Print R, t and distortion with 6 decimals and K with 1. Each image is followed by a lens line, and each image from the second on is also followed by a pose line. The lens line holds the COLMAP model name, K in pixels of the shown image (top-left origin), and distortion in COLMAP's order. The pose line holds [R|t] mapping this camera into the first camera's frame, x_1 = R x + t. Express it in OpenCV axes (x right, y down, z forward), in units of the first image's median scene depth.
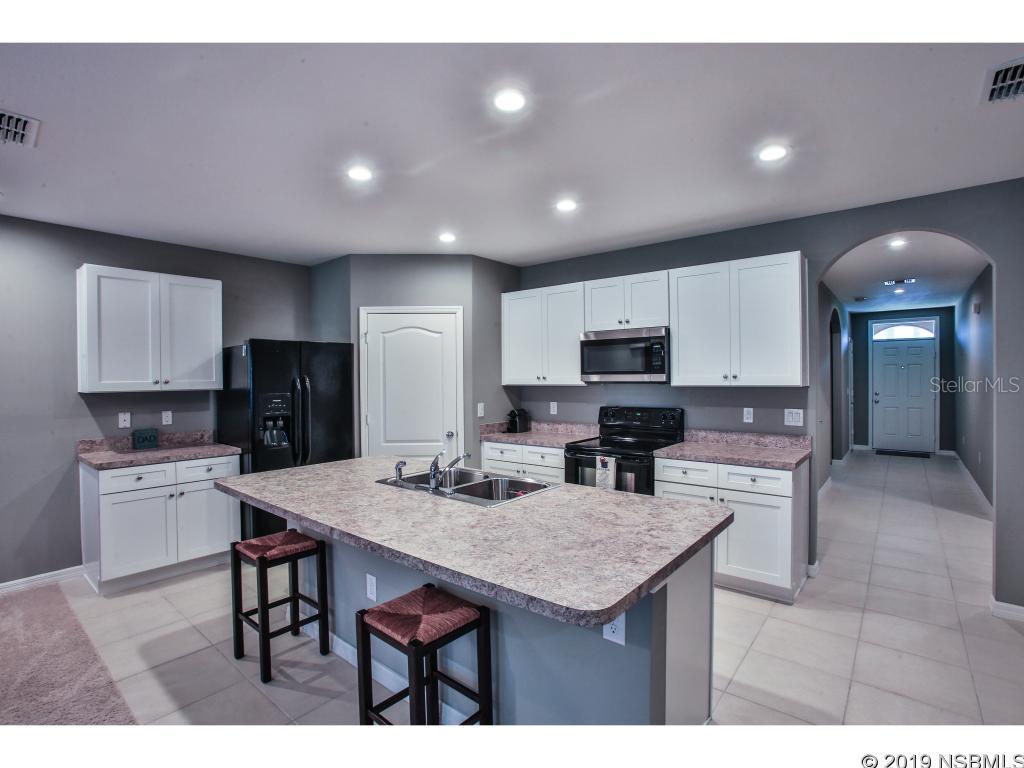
lens RADIAL K [[493.0, 0, 508.2], [0, 493.0, 378.2], [0, 0, 1]] dist [-0.041718, 0.014380]
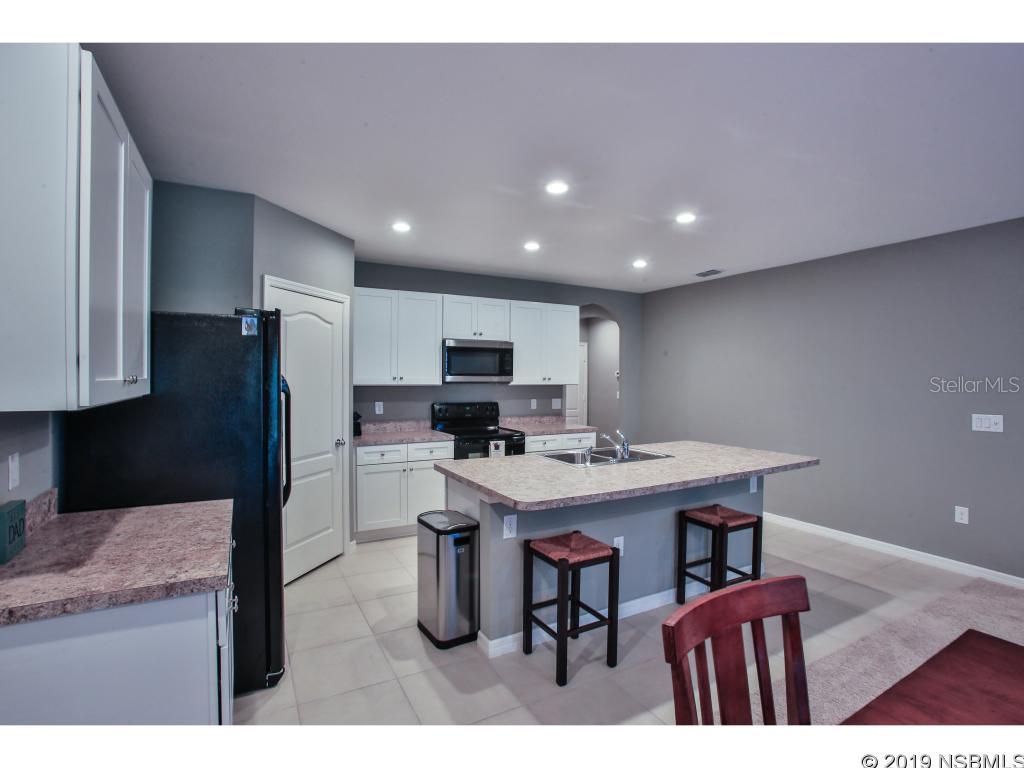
lens RADIAL K [[493.0, 0, 508.2], [0, 493.0, 378.2], [0, 0, 1]] dist [-0.041718, 0.014380]
pose [[0.385945, 0.010454, 0.922463, -0.859640], [-0.008904, 0.999931, -0.007607, 0.006410], [-0.922479, -0.005278, 0.386011, 0.430373]]
